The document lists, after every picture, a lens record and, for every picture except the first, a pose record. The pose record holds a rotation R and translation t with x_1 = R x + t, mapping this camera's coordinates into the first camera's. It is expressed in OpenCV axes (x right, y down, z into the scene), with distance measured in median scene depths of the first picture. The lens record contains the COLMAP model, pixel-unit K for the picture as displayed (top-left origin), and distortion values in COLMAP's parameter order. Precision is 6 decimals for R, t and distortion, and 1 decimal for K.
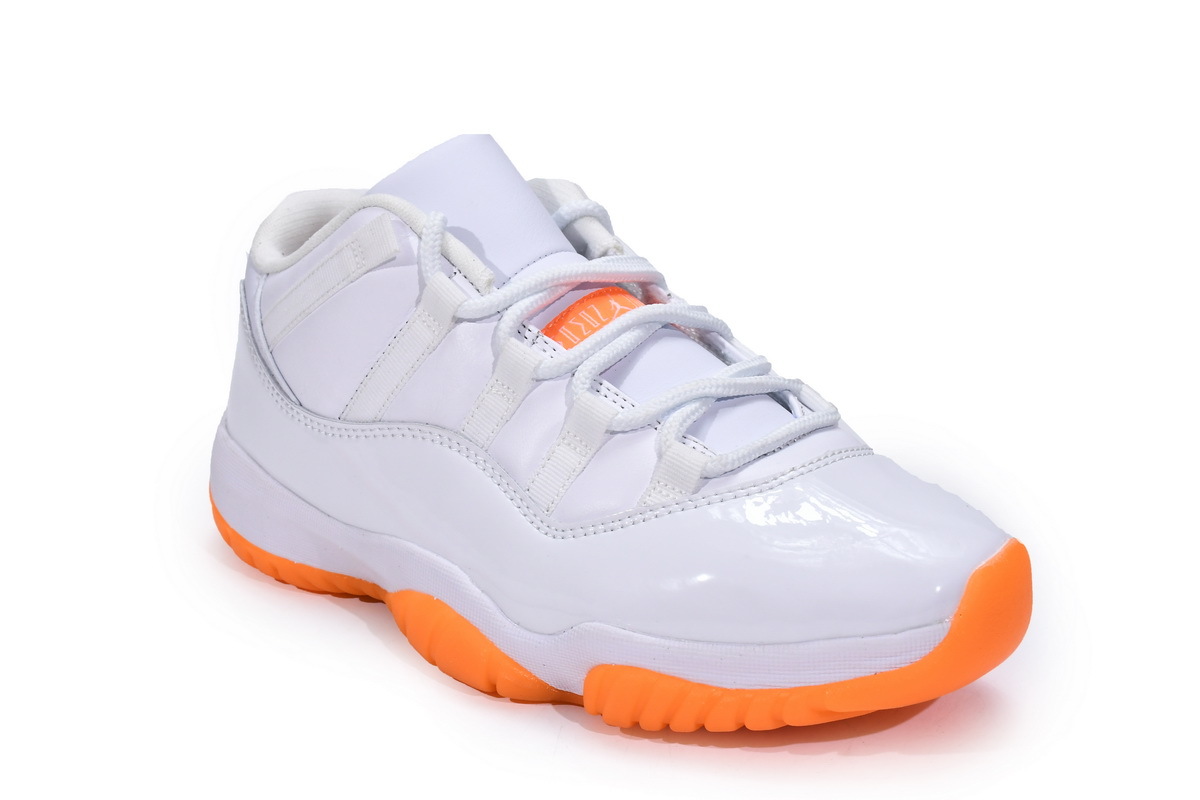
lens RADIAL K [[1701.5, 0, 596.0], [0, 1701.5, 407.5], [0, 0, 1]] dist [0.051604, 0.000000]
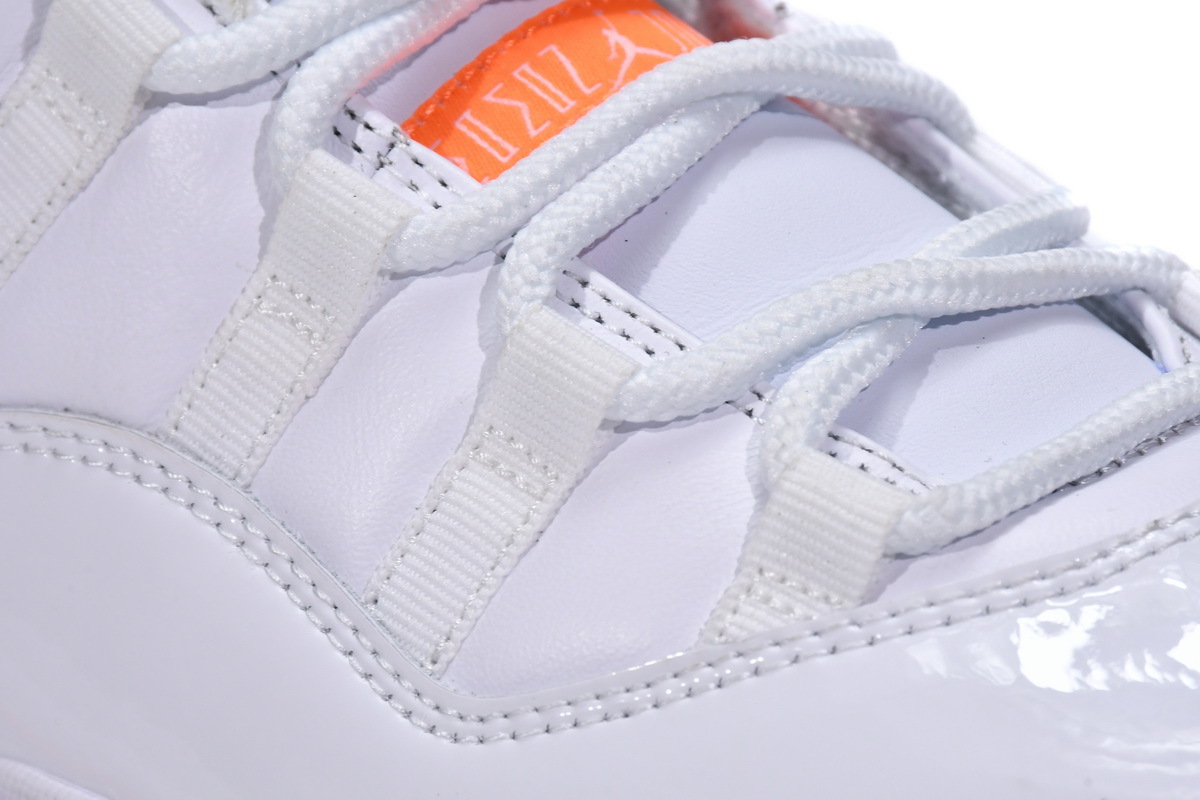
lens RADIAL K [[7227.9, 0, 601.3], [0, 7227.9, 398.3], [0, 0, 1]] dist [0.336522, 0.000000]
pose [[0.999601, -0.018613, 0.021264, -0.024528], [0.018146, 0.999595, 0.021935, -0.022323], [-0.021664, -0.021540, 0.999533, -0.432260]]
